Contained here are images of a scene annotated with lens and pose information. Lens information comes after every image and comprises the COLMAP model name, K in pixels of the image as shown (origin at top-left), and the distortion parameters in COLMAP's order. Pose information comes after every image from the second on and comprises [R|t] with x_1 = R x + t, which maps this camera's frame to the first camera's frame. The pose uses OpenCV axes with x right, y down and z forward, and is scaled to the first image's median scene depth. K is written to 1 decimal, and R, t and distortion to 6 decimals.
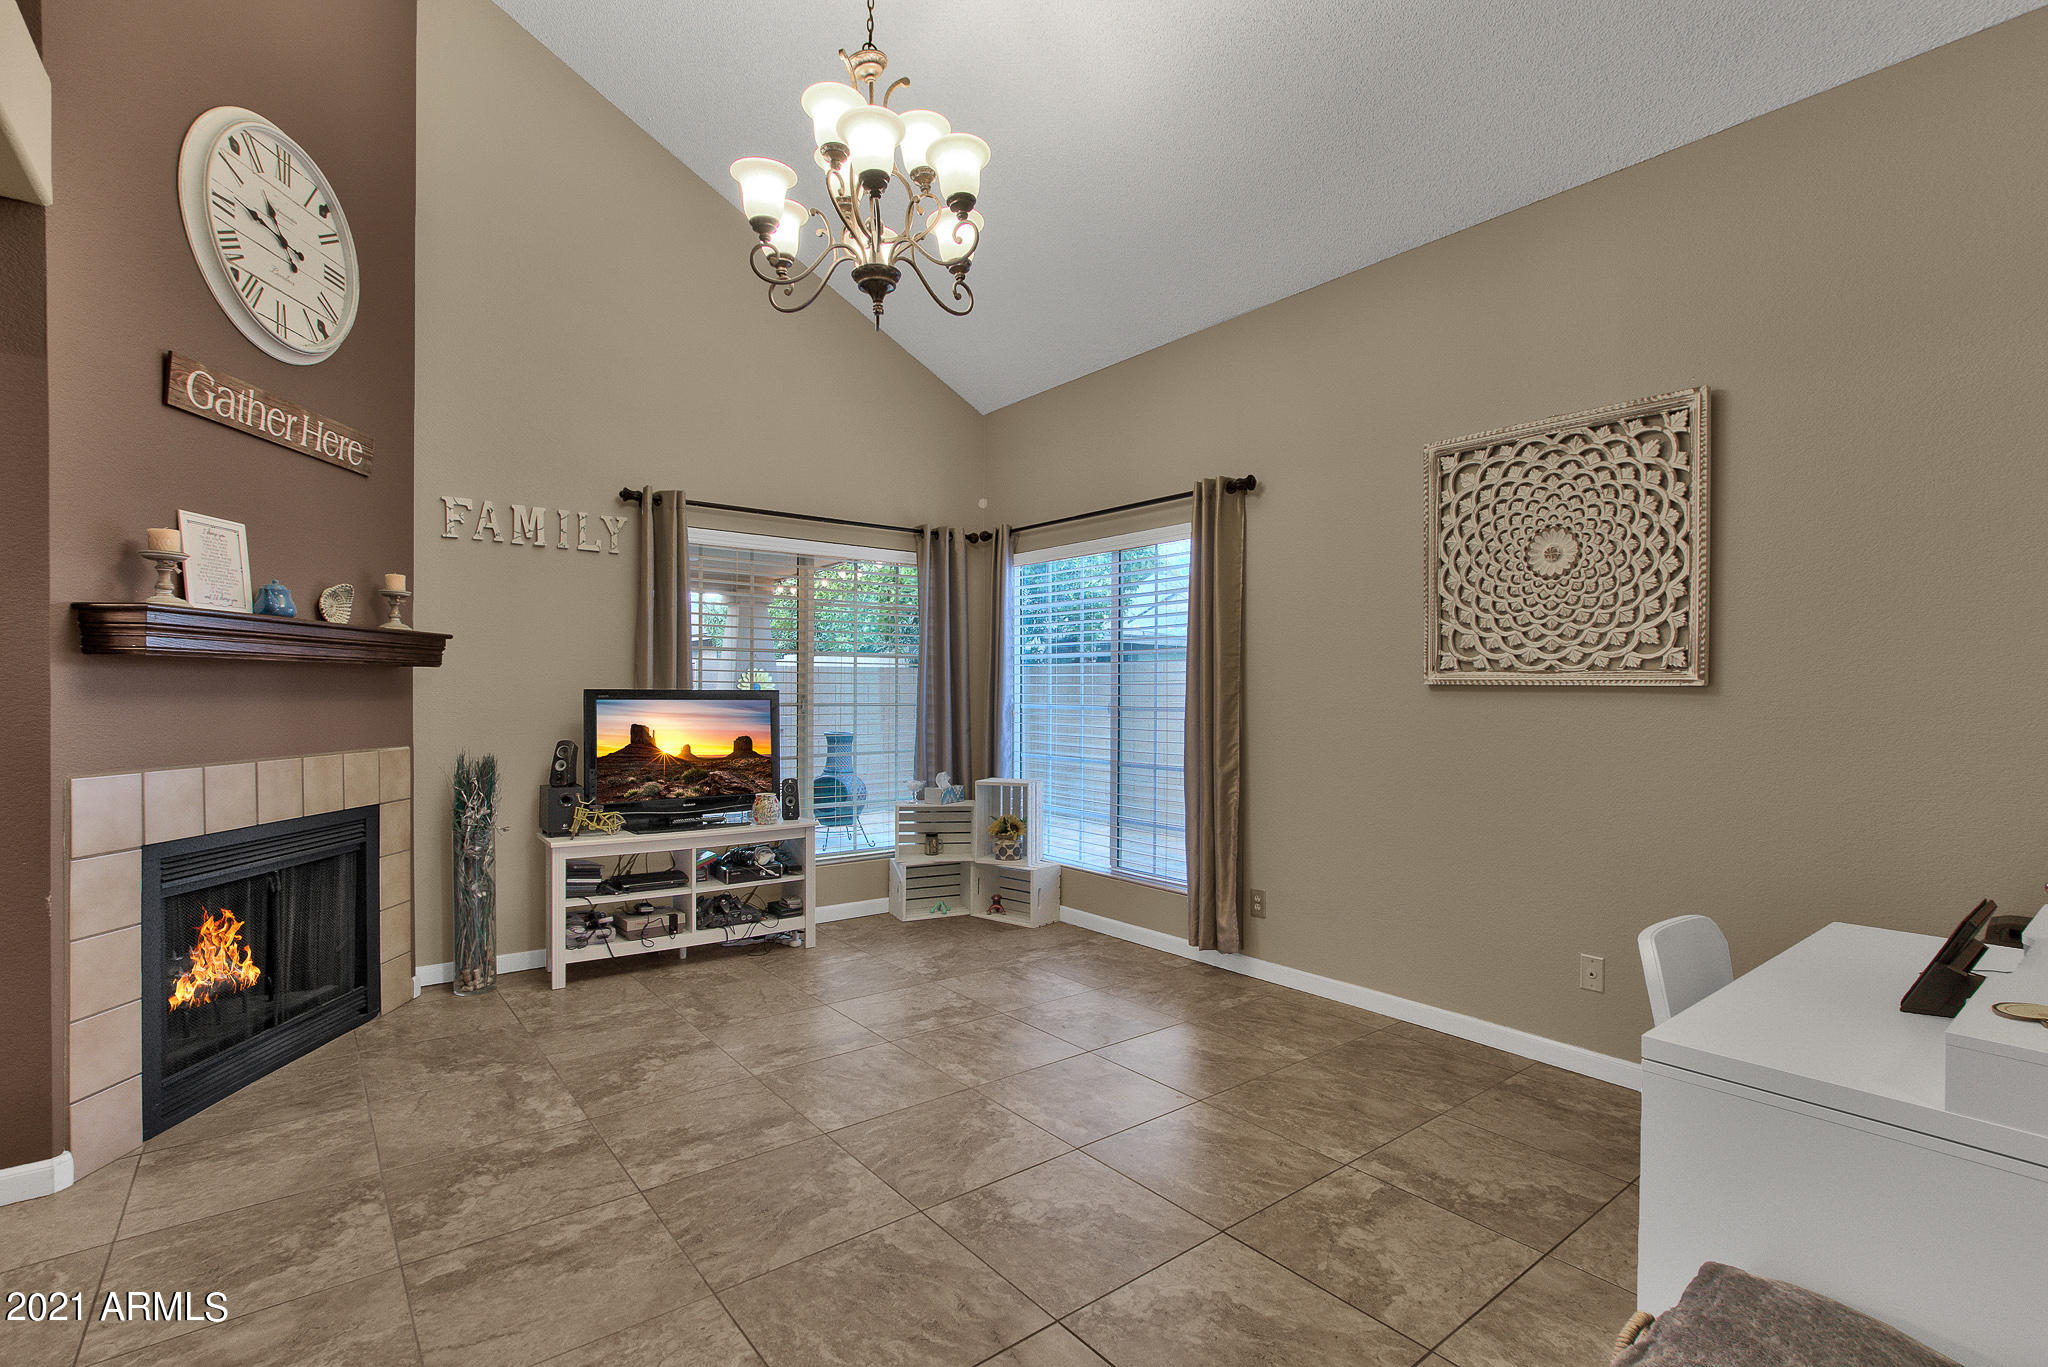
lens RADIAL K [[946.6, 0, 1028.0], [0, 946.6, 698.3], [0, 0, 1]] dist [-0.019056, 0.005098]
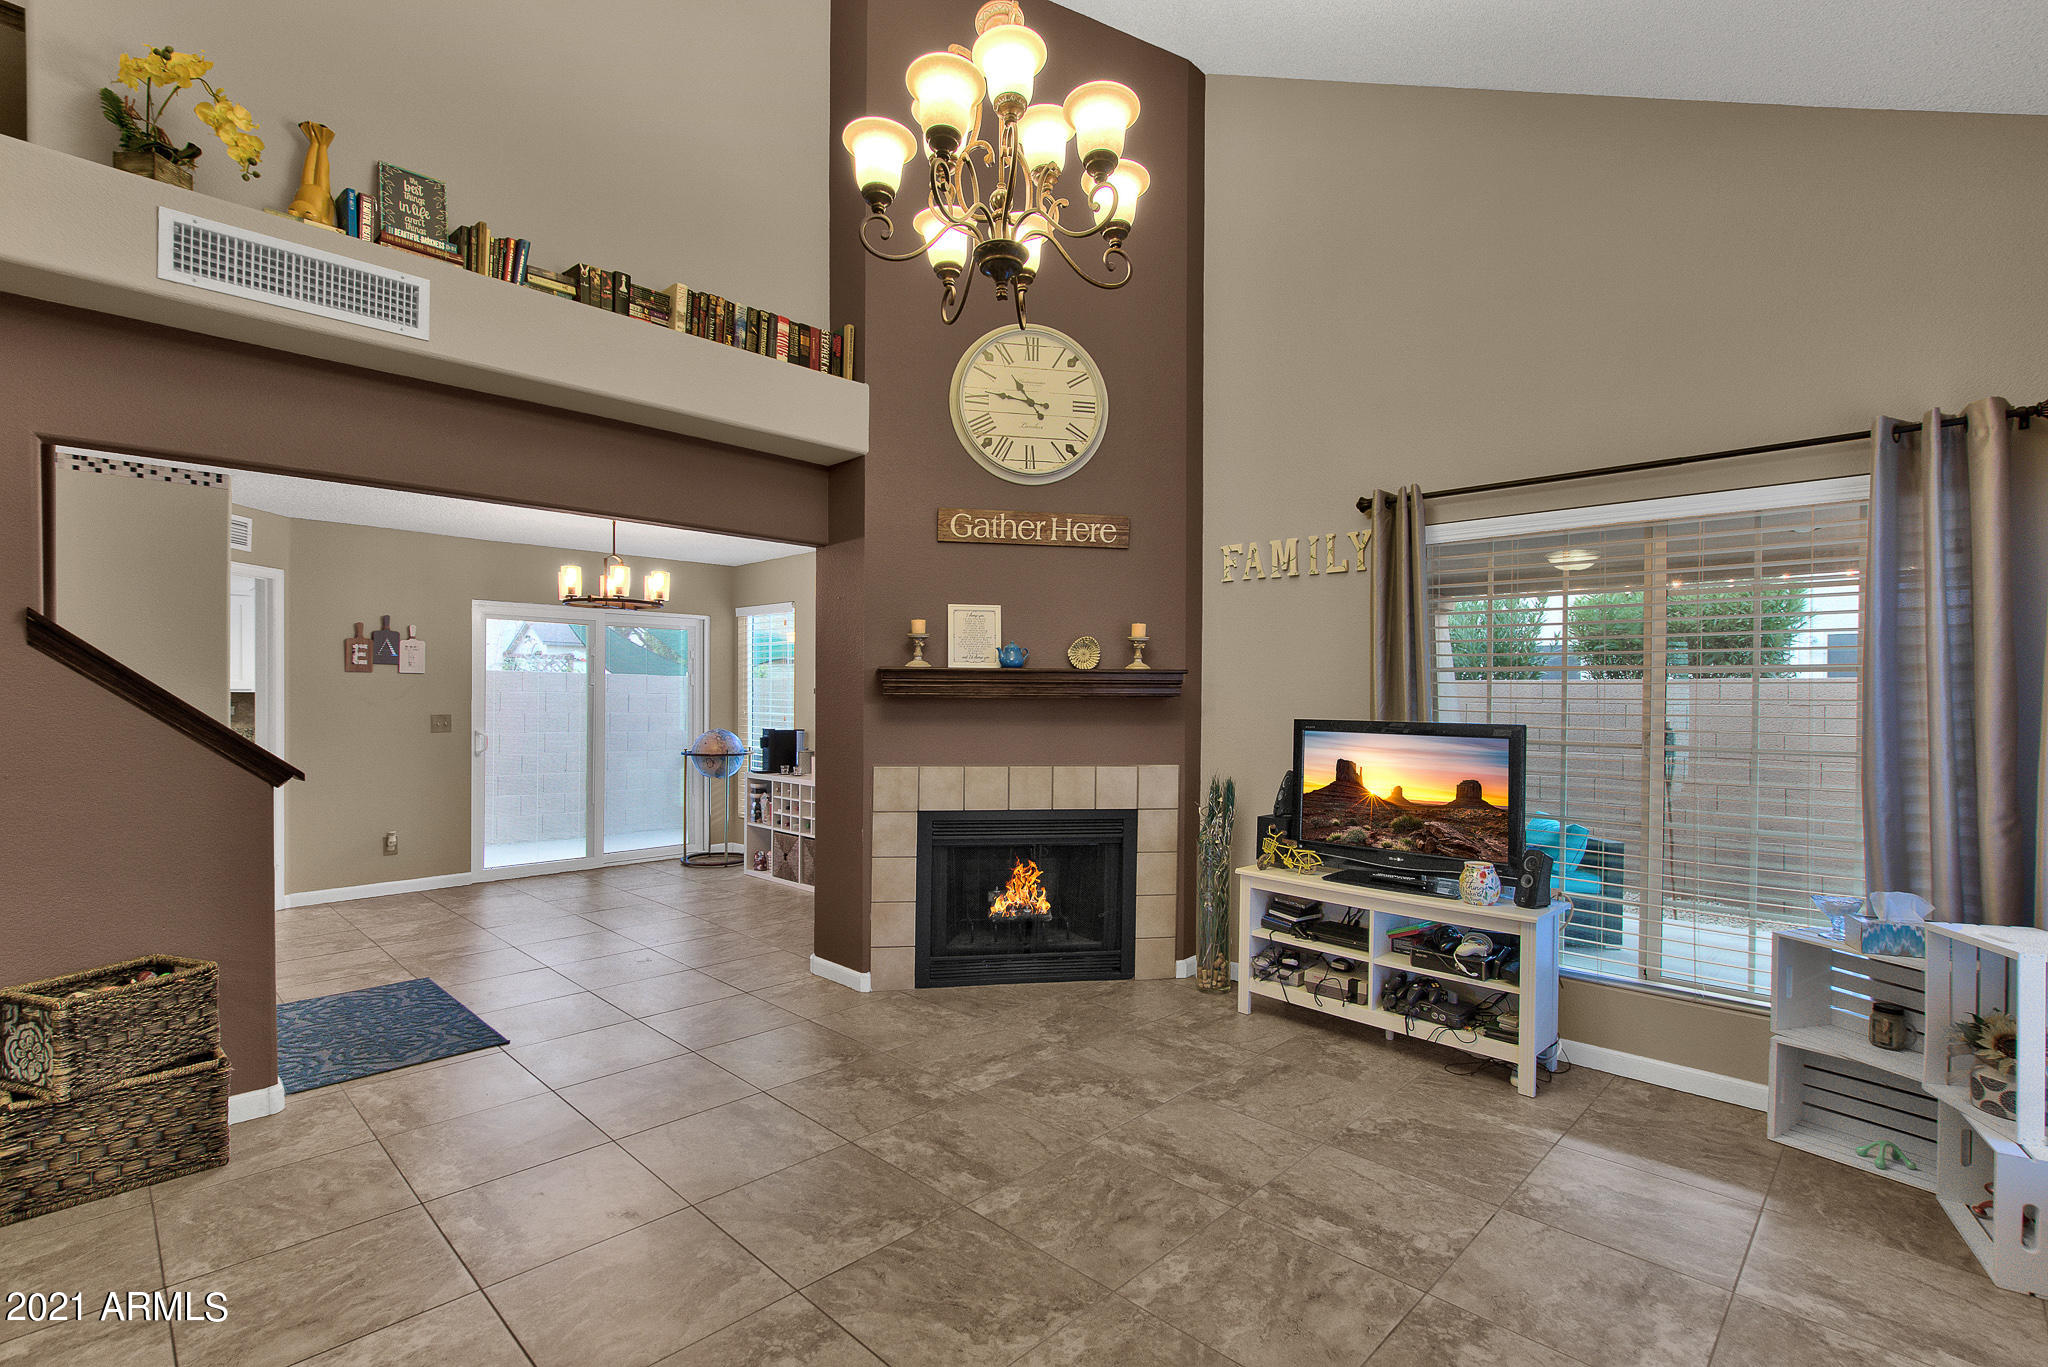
lens RADIAL K [[946.6, 0, 1019.8], [0, 946.6, 697.0], [0, 0, 1]] dist [-0.019056, 0.005098]
pose [[0.116156, -0.000823, -0.993231, 0.545155], [-0.012143, 0.999924, -0.002249, -0.031601], [0.993157, 0.012322, 0.116137, 0.712046]]
